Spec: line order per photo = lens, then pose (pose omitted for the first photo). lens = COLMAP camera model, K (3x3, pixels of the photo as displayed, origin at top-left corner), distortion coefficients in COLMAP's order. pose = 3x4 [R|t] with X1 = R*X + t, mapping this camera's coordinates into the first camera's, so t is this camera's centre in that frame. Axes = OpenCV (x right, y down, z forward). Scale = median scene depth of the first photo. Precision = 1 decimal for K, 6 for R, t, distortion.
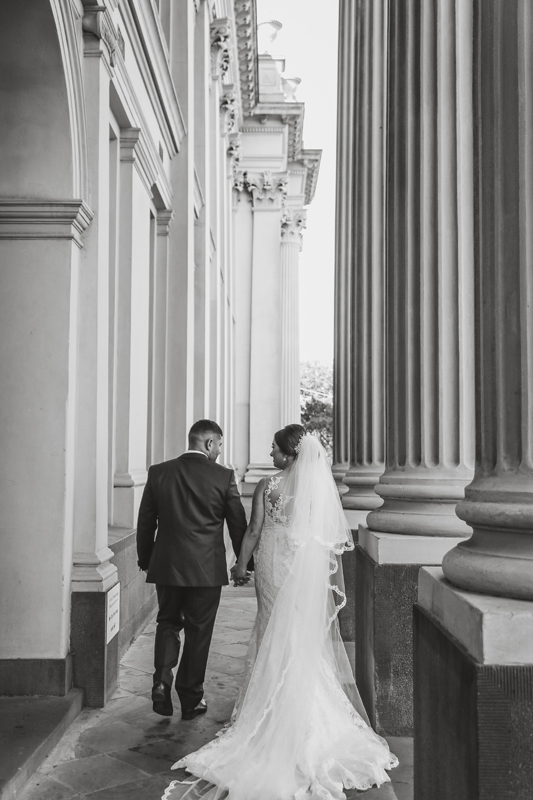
lens RADIAL K [[929.4, 0, 266.5], [0, 929.4, 400.0], [0, 0, 1]] dist [-0.003621, 0.000341]
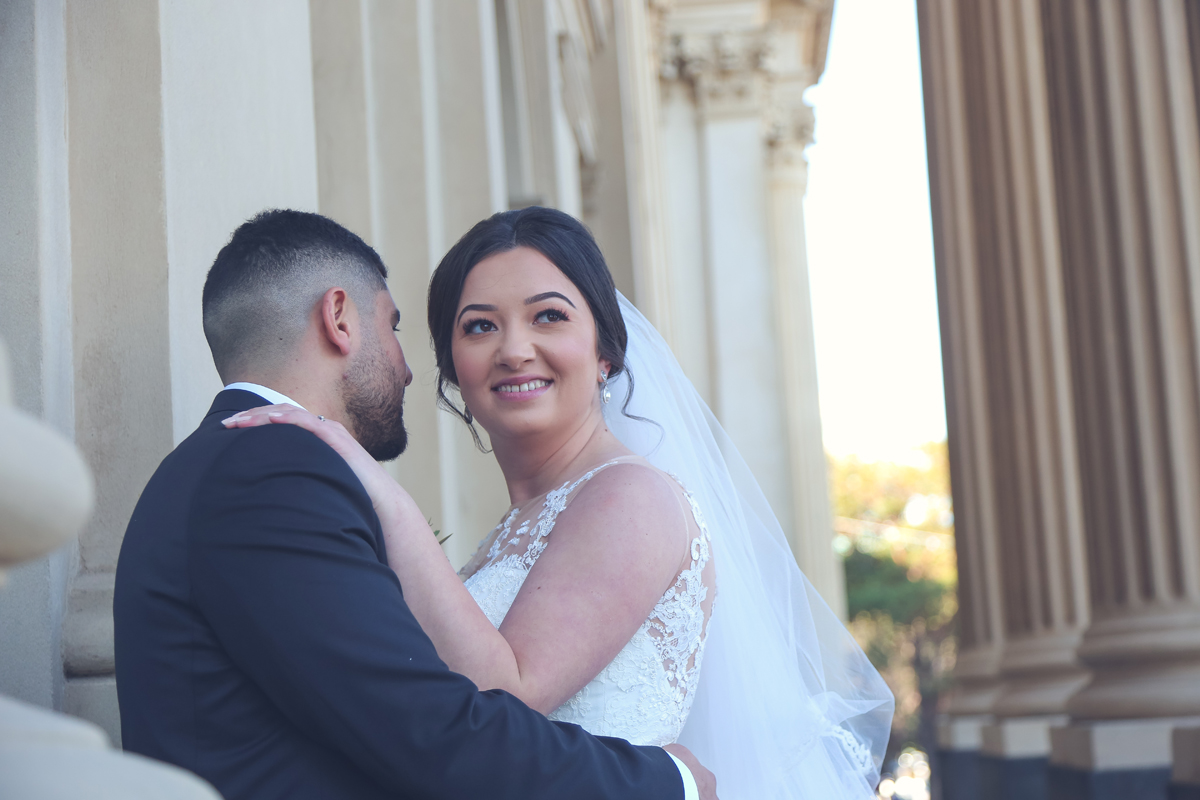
lens RADIAL K [[2351.8, 0, 600.0], [0, 2351.8, 400.0], [0, 0, 1]] dist [0.009108, 0.052892]
pose [[0.995866, -0.078954, -0.044912, -0.023065], [0.075594, 0.994526, -0.072136, 0.006332], [0.050361, 0.068442, 0.996383, -0.110091]]
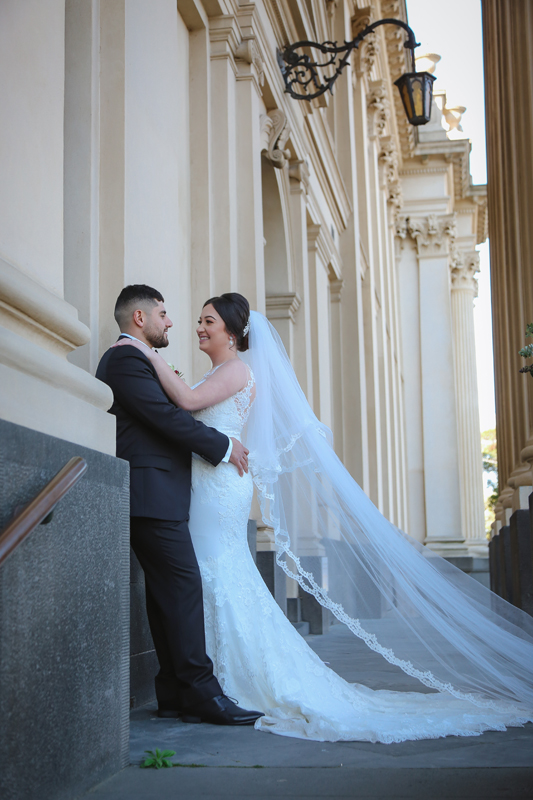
lens RADIAL K [[1229.4, 0, 266.5], [0, 1229.4, 400.0], [0, 0, 1]] dist [0.011064, 0.007128]
pose [[0.988212, -0.047000, -0.145698, 0.008036], [0.035916, 0.996322, -0.077795, 0.024303], [0.148819, 0.071645, 0.986266, -0.209298]]
